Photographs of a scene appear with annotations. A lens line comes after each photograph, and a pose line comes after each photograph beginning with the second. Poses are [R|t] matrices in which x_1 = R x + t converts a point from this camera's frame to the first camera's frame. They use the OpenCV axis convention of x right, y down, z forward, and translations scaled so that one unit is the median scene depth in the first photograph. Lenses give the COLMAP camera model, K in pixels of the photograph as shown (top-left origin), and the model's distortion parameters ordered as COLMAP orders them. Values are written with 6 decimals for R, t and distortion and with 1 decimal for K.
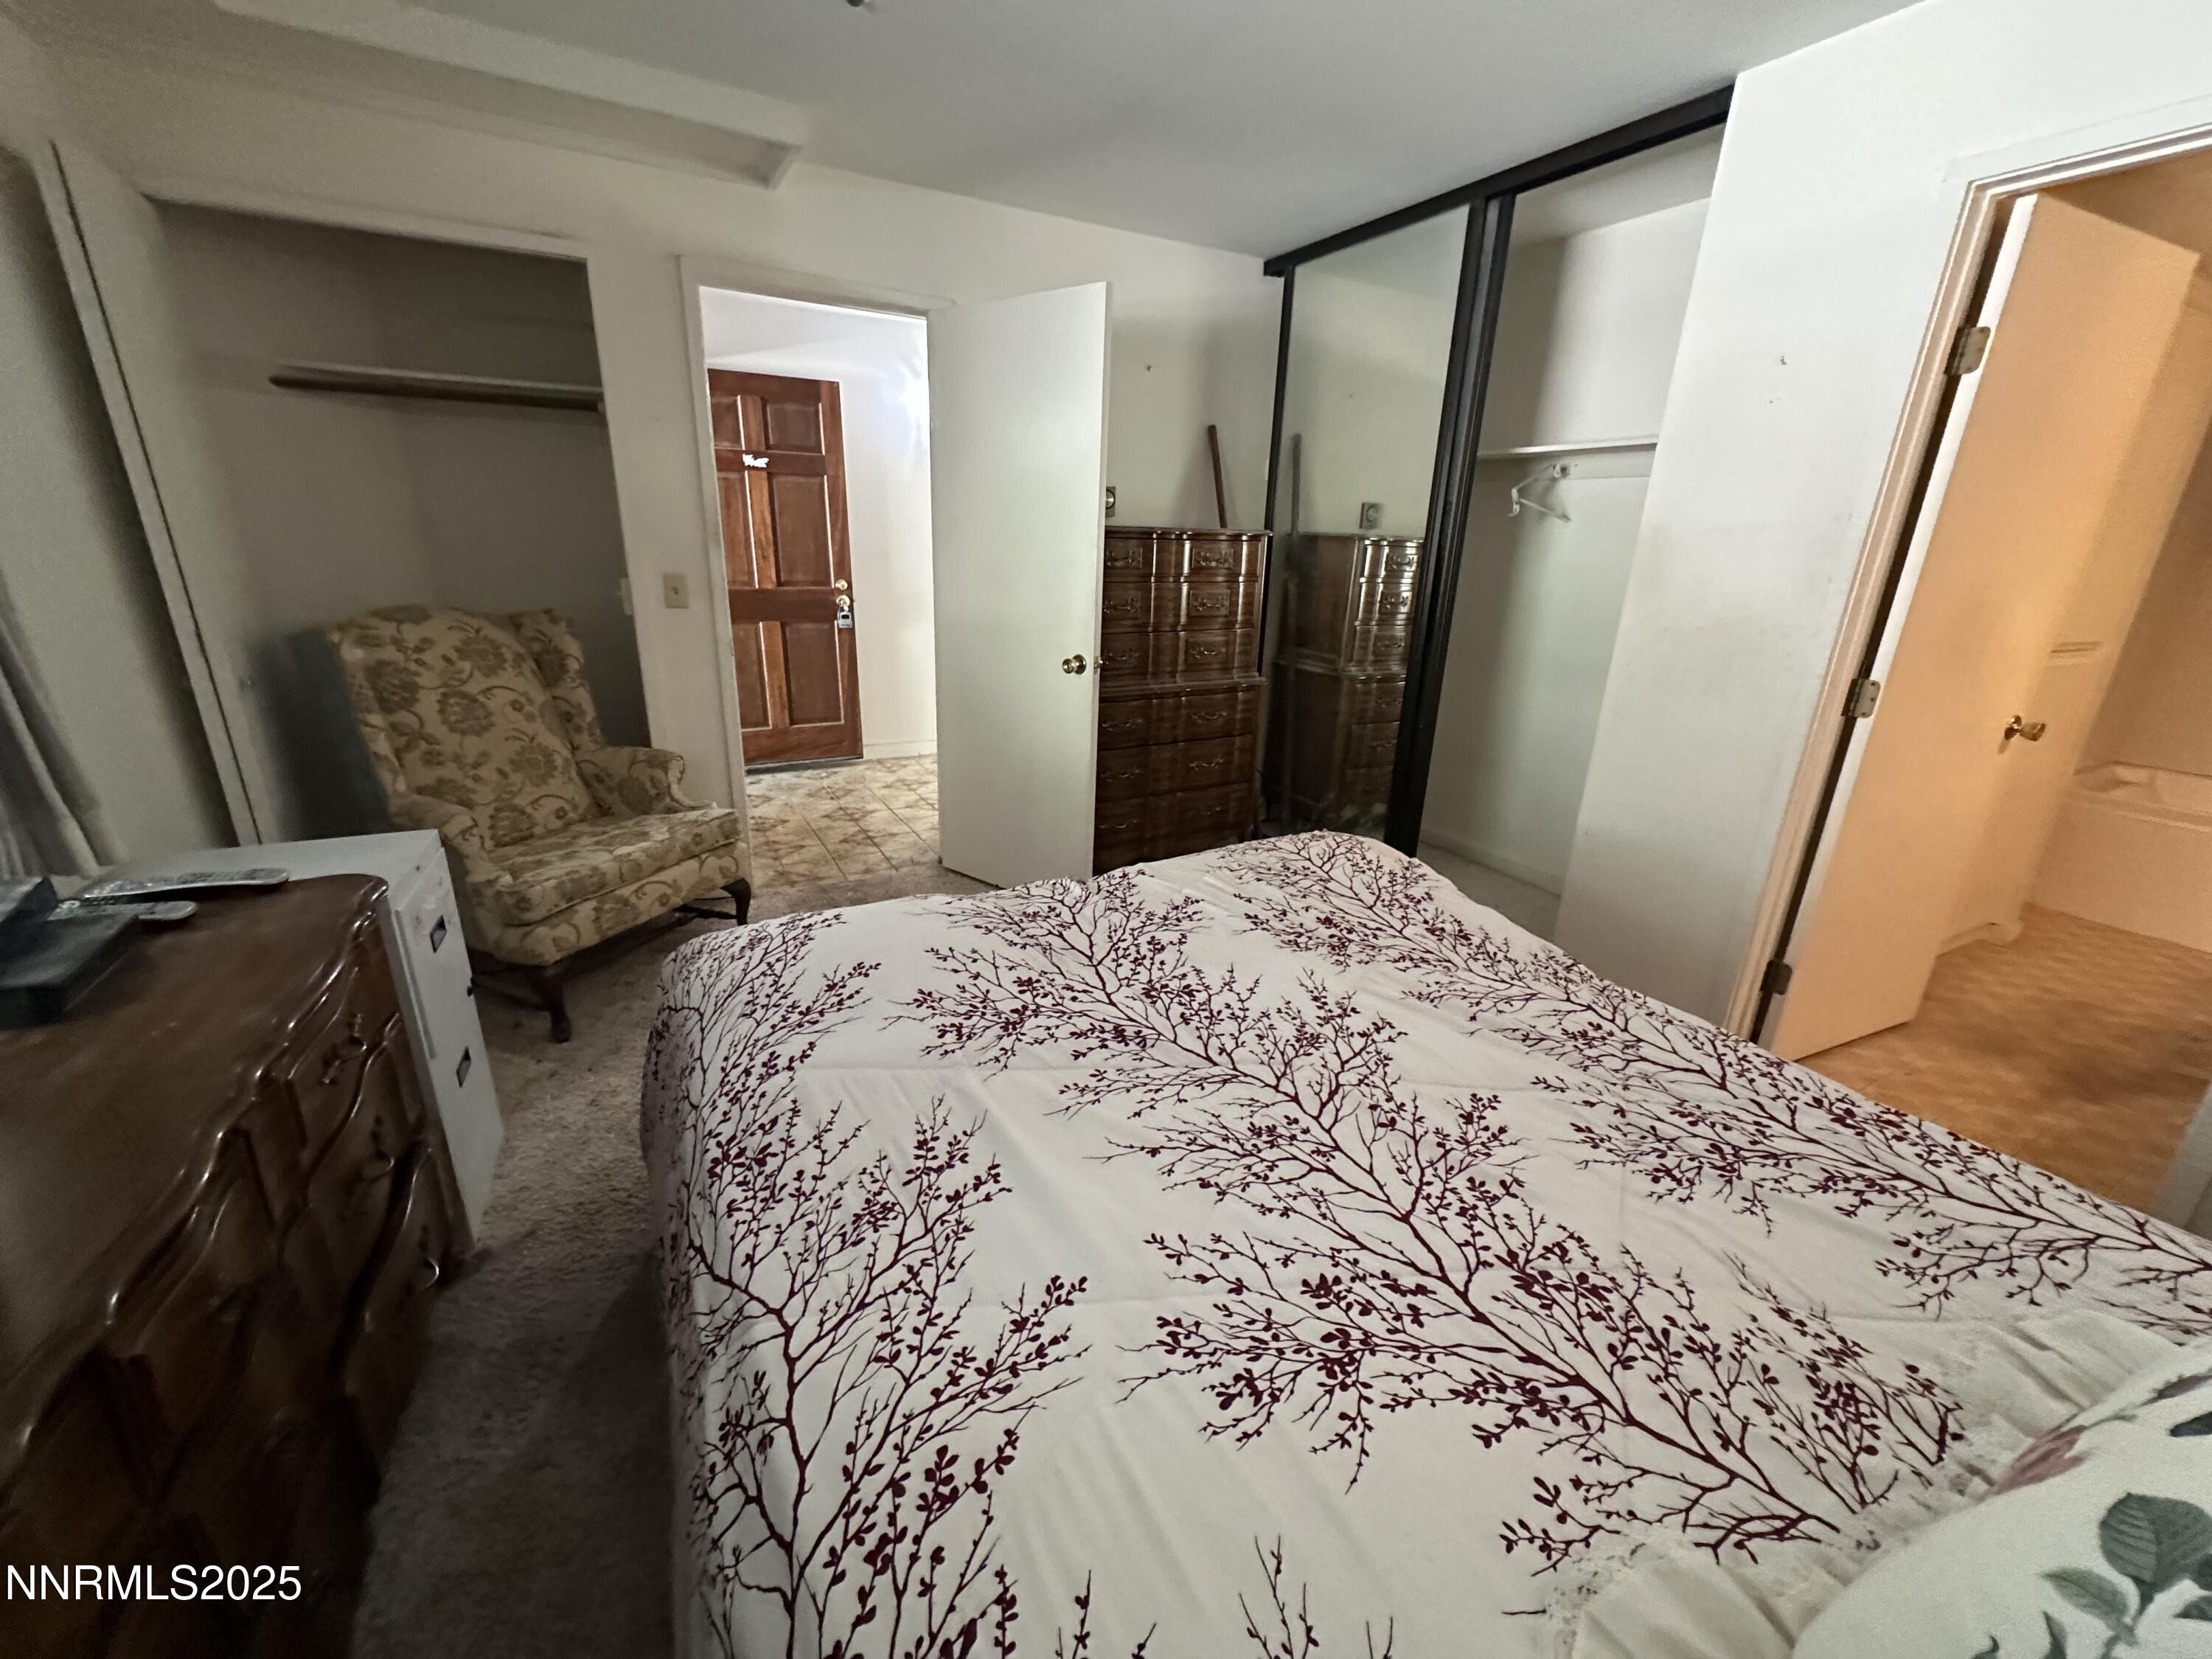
lens RADIAL K [[880.0, 0, 1106.0], [0, 880.0, 829.5], [0, 0, 1]] dist [-0.004513, -0.000190]
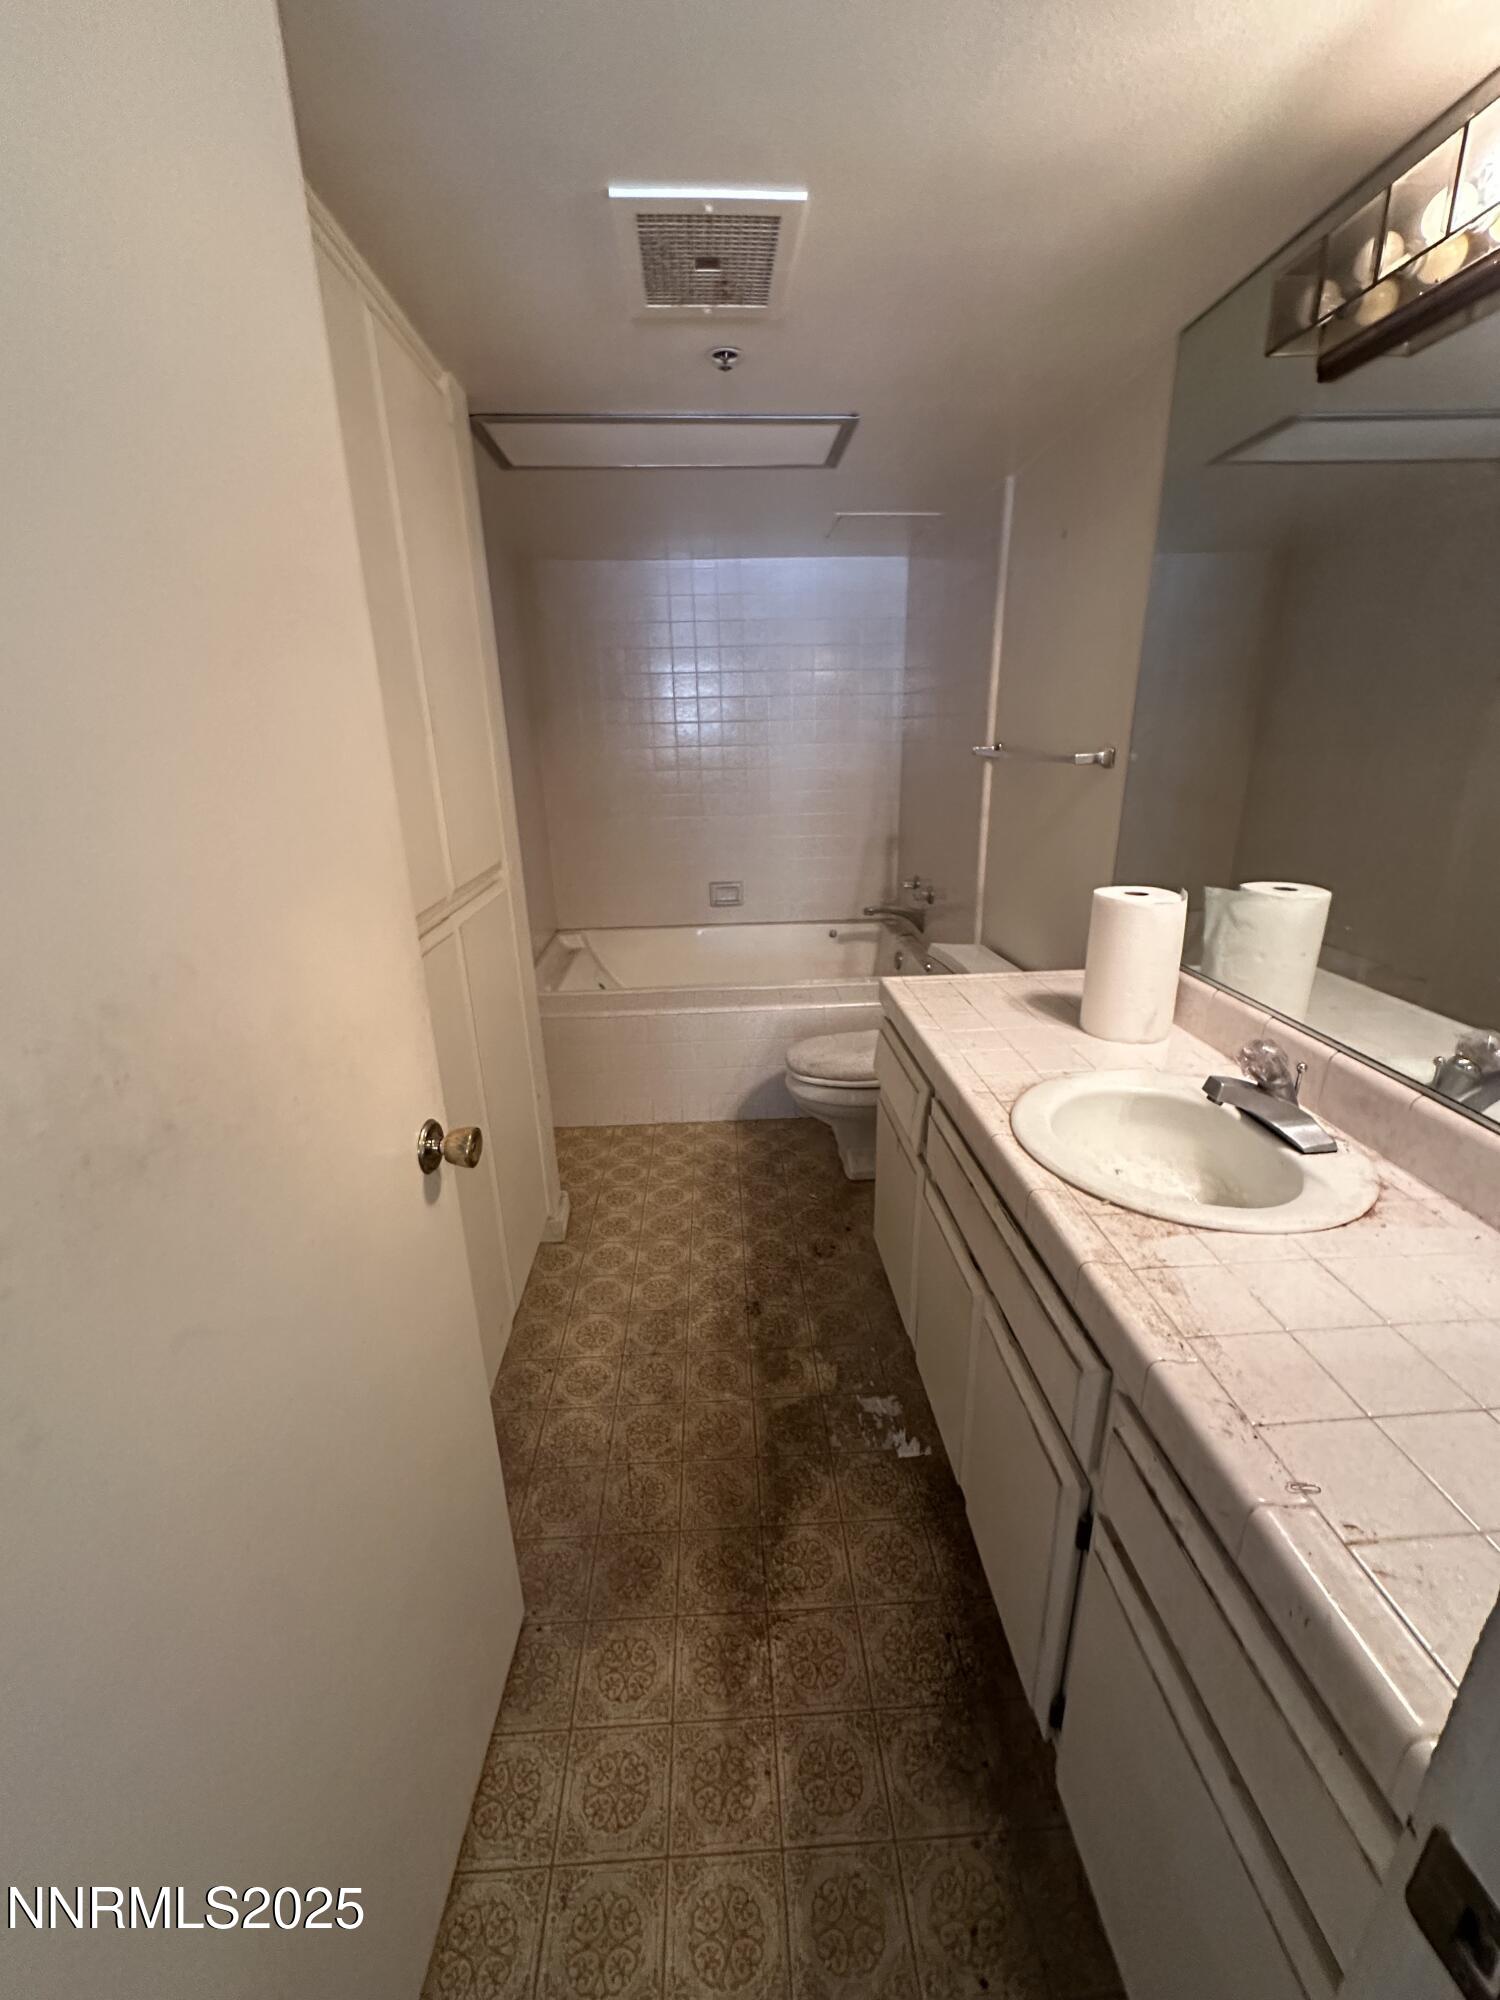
lens RADIAL K [[795.7, 0, 750.0], [0, 795.7, 1000.0], [0, 0, 1]] dist [-0.004513, -0.000190]
pose [[0.423439, -0.332126, 0.842847, 0.633841], [0.319598, 0.925320, 0.204061, -0.174329], [-0.847677, 0.182965, 0.497963, 0.519592]]
